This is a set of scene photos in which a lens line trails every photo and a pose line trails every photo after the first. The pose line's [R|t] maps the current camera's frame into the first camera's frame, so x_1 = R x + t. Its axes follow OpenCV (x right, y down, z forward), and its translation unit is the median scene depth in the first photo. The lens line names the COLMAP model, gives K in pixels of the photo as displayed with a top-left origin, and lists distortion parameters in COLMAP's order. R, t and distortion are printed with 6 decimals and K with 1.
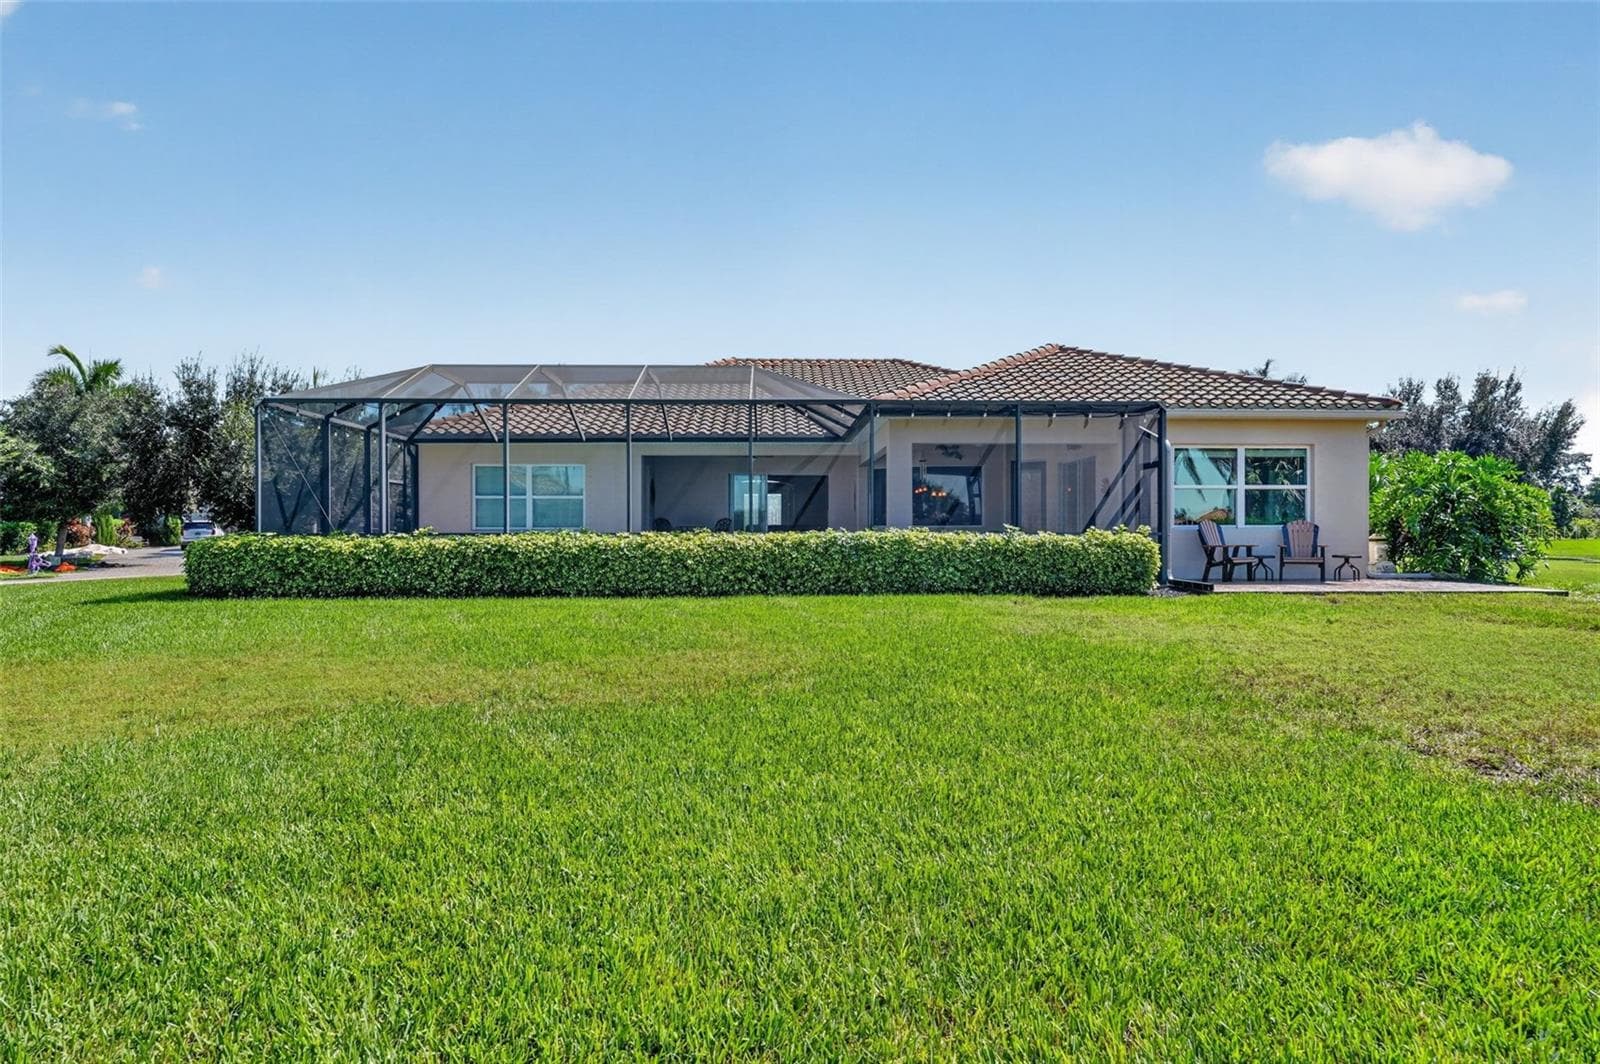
lens RADIAL K [[709.8, 0, 796.8], [0, 709.8, 524.6], [0, 0, 1]] dist [-0.013427, 0.000366]
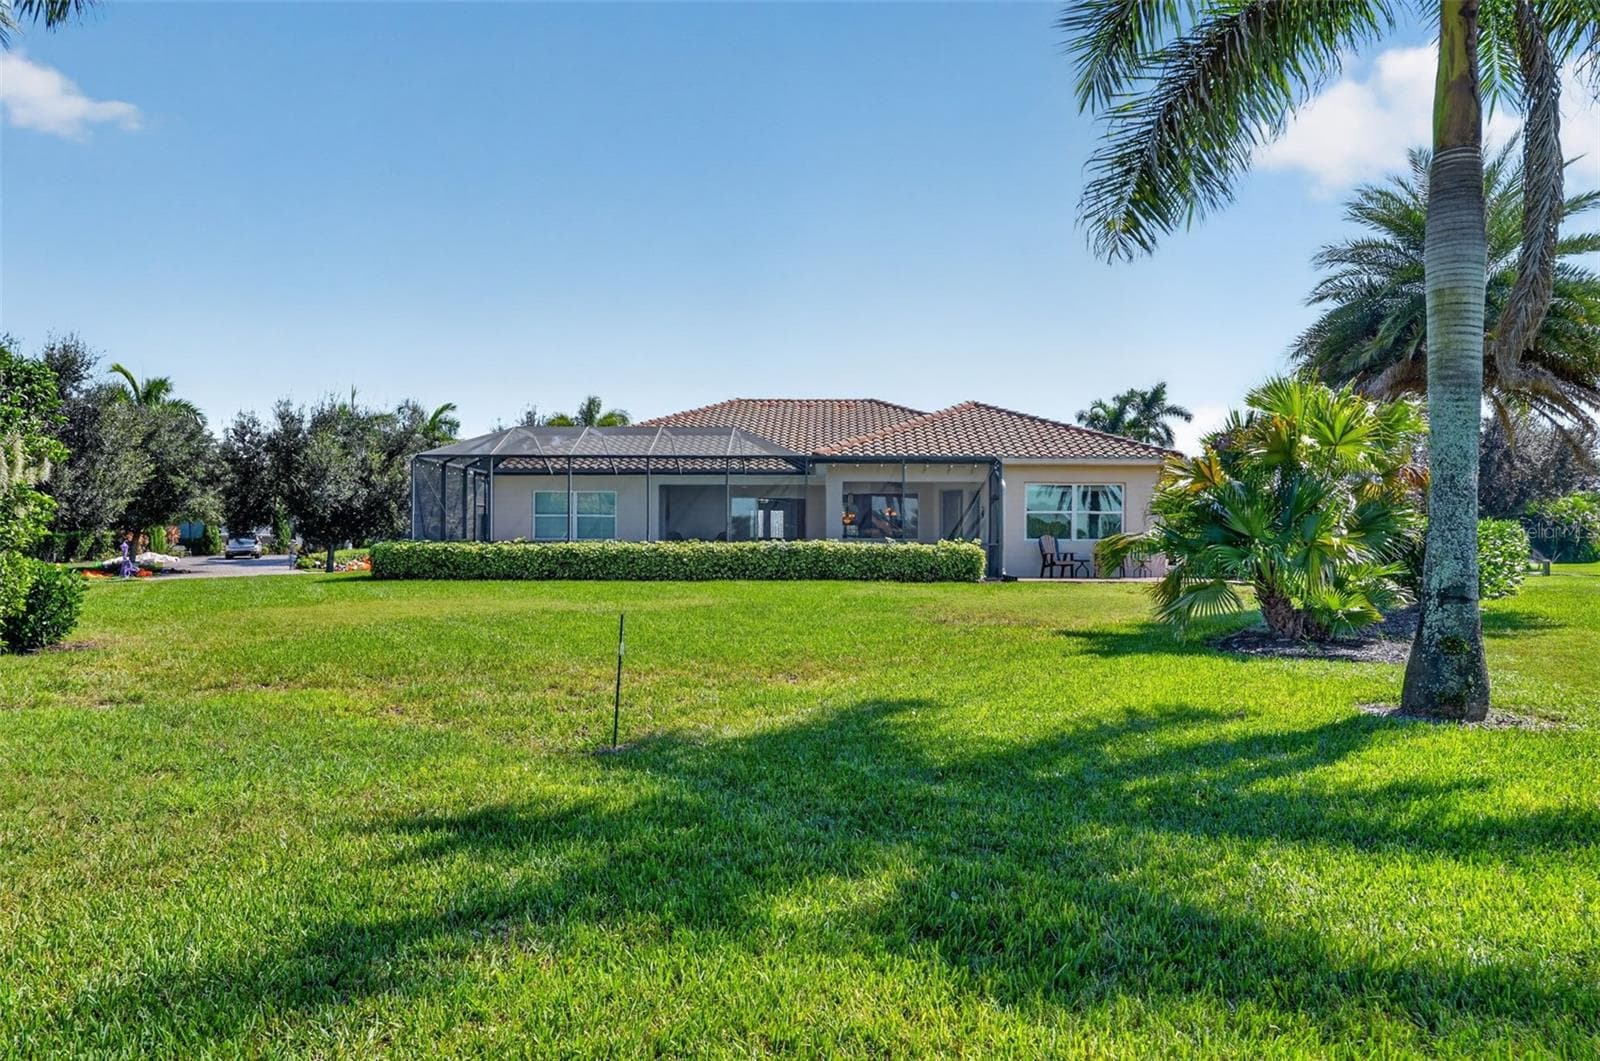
lens RADIAL K [[709.8, 0, 803.1], [0, 709.8, 535.8], [0, 0, 1]] dist [-0.013427, 0.000366]
pose [[0.999732, 0.004951, -0.022604, 0.114344], [-0.005000, 0.999985, -0.002125, 0.000365], [0.022593, 0.002237, 0.999742, -0.450729]]
